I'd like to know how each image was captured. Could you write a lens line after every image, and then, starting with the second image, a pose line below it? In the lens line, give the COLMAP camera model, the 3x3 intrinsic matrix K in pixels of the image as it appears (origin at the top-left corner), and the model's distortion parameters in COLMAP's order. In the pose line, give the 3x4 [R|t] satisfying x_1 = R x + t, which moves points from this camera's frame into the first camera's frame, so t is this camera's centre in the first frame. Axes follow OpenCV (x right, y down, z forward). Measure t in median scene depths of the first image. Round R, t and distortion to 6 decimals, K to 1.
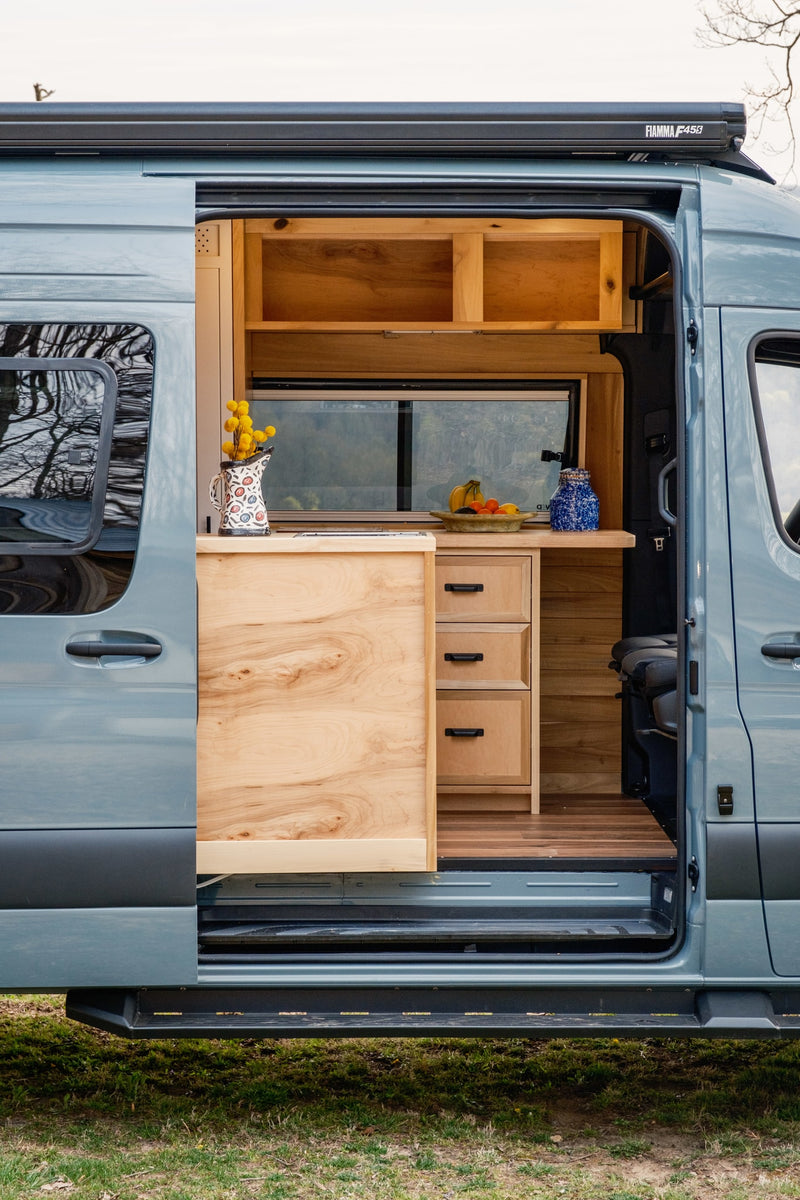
lens RADIAL K [[3340.1, 0, 400.0], [0, 3340.1, 600.0], [0, 0, 1]] dist [0.966490, 0.208874]
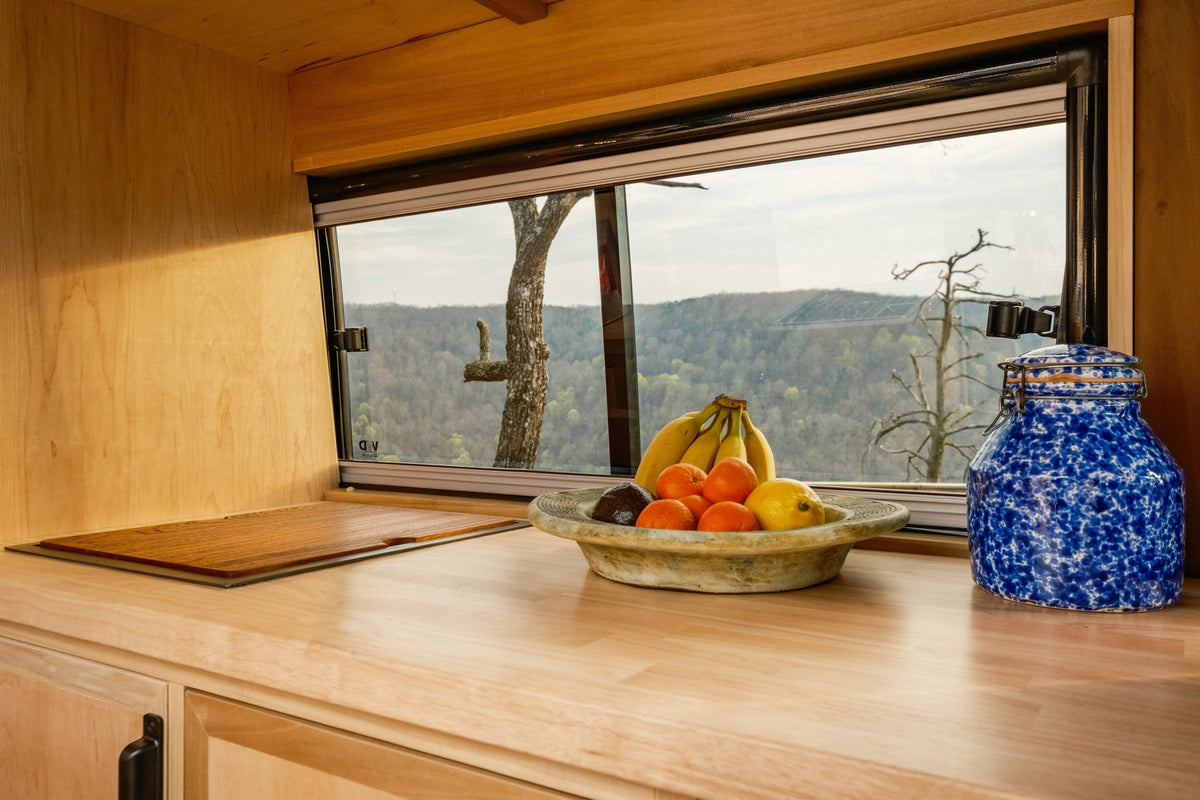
lens RADIAL K [[917.7, 0, 615.0], [0, 917.7, 396.3], [0, 0, 1]] dist [0.000956, -0.002226]
pose [[0.833723, -0.000720, -0.552183, 0.061825], [-0.024909, 0.998932, -0.038912, -0.032039], [0.551621, 0.046196, 0.832815, 0.924169]]
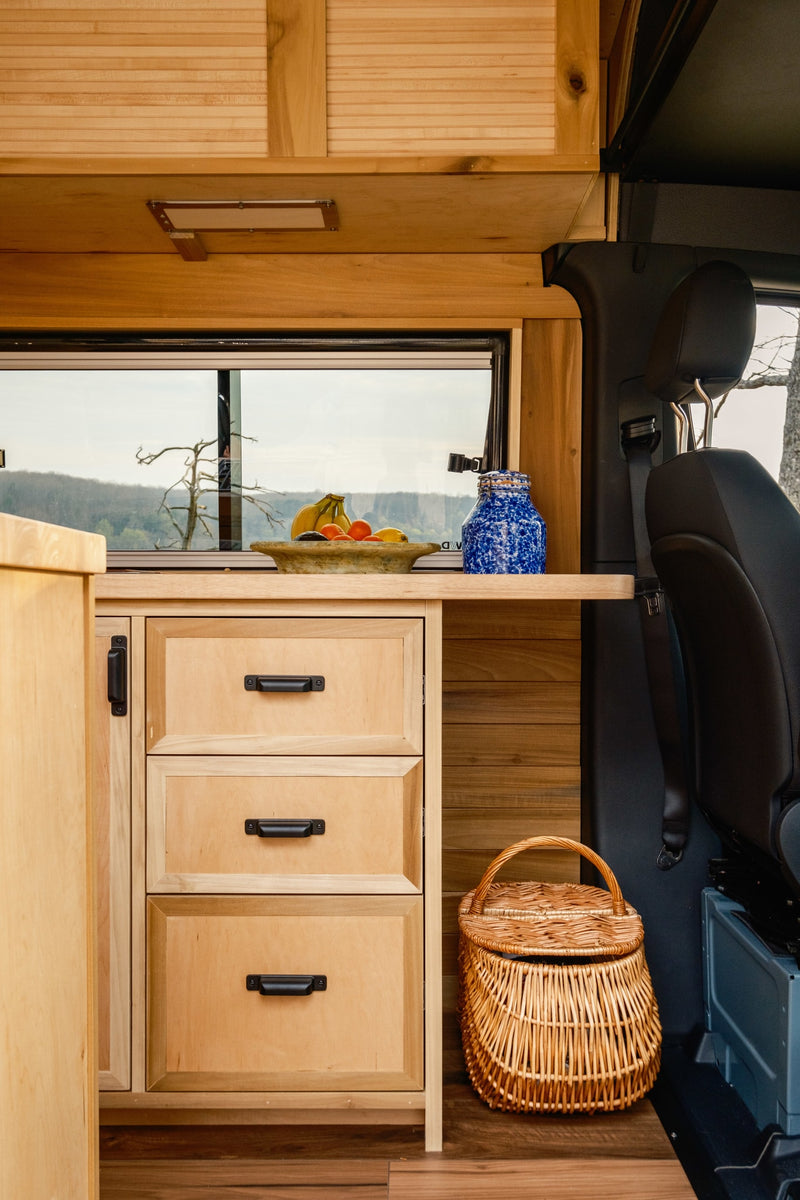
lens RADIAL K [[1069.1, 0, 400.0], [0, 1069.1, 600.0], [0, 0, 1]] dist [-0.004232, 0.005912]
pose [[0.999871, -0.002332, -0.015864, 0.036909], [0.001568, 0.998848, -0.047962, -0.007960], [0.015958, 0.047931, 0.998723, 0.815353]]
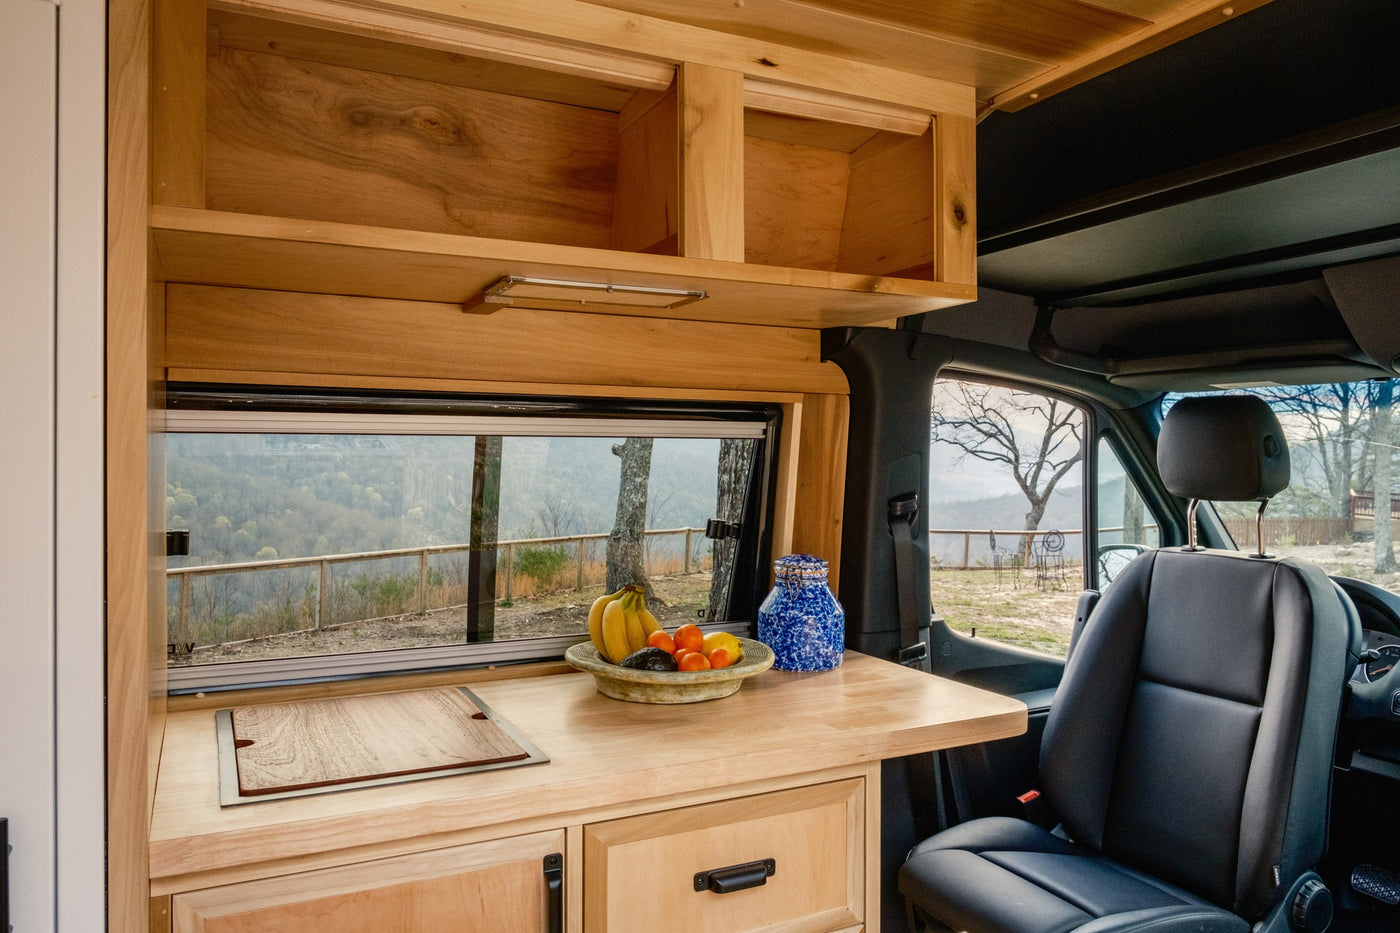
lens RADIAL K [[1016.3, 0, 703.3], [0, 1016.3, 447.9], [0, 0, 1]] dist [0.000086, 0.004212]
pose [[0.896631, 0.001660, 0.442775, -0.039871], [0.024436, 0.998283, -0.053226, -0.048846], [-0.442103, 0.058544, 0.895052, 0.852003]]
